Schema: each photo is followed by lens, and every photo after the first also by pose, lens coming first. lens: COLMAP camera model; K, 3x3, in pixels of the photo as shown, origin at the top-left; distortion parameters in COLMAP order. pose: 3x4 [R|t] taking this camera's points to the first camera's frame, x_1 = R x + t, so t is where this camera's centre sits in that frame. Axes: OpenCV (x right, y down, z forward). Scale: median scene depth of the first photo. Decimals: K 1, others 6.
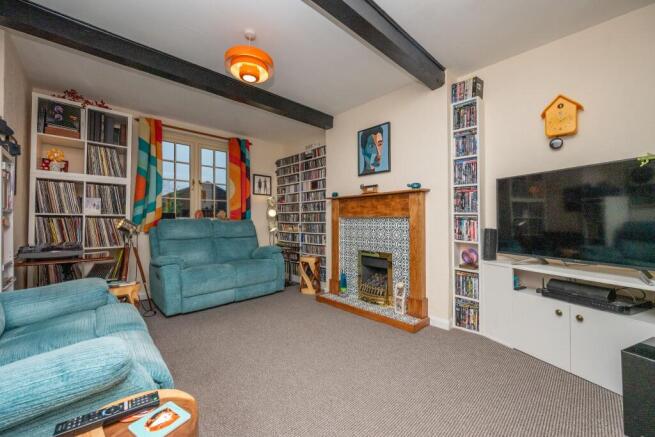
lens RADIAL K [[258.4, 0, 327.7], [0, 258.4, 216.9], [0, 0, 1]] dist [-0.006309, -0.000666]
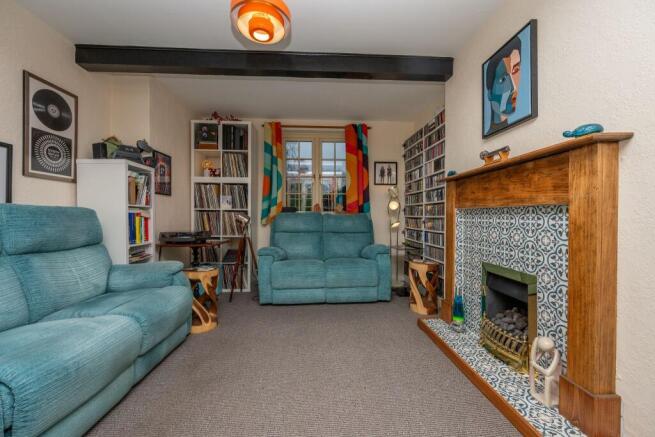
lens RADIAL K [[258.4, 0, 331.6], [0, 258.4, 217.6], [0, 0, 1]] dist [-0.006309, -0.000666]
pose [[0.767597, 0.004976, -0.640913, 0.240916], [0.007799, 0.999823, 0.017104, 0.012481], [0.640885, -0.018127, 0.767423, 0.321880]]
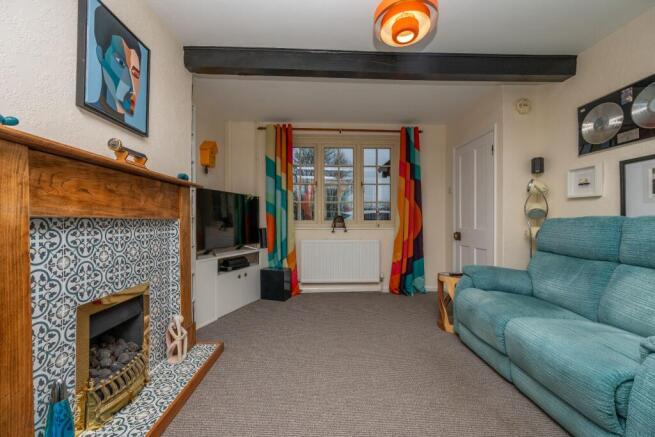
lens RADIAL K [[258.4, 0, 325.2], [0, 258.4, 217.4], [0, 0, 1]] dist [-0.006309, -0.000666]
pose [[-0.735519, 0.009034, 0.677444, -0.391057], [-0.006065, 0.999783, -0.019918, 0.005701], [-0.677477, -0.018759, -0.735304, 1.064150]]
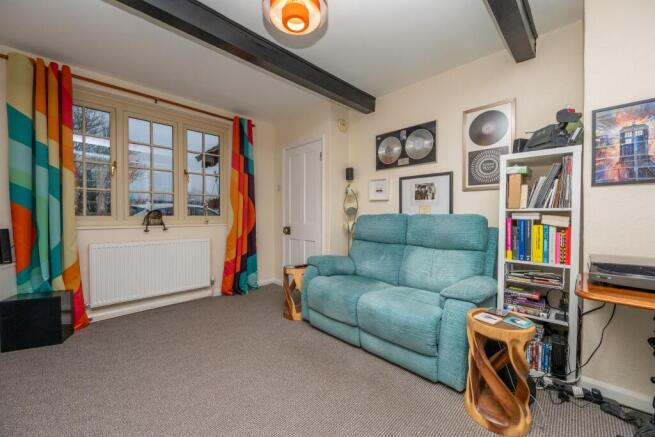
lens RADIAL K [[258.4, 0, 328.0], [0, 258.4, 217.3], [0, 0, 1]] dist [-0.006309, -0.000666]
pose [[-0.999946, -0.000195, -0.010398, -0.242272], [-0.000158, 0.999993, -0.003622, 0.003424], [0.010399, -0.003620, -0.999939, 1.070256]]
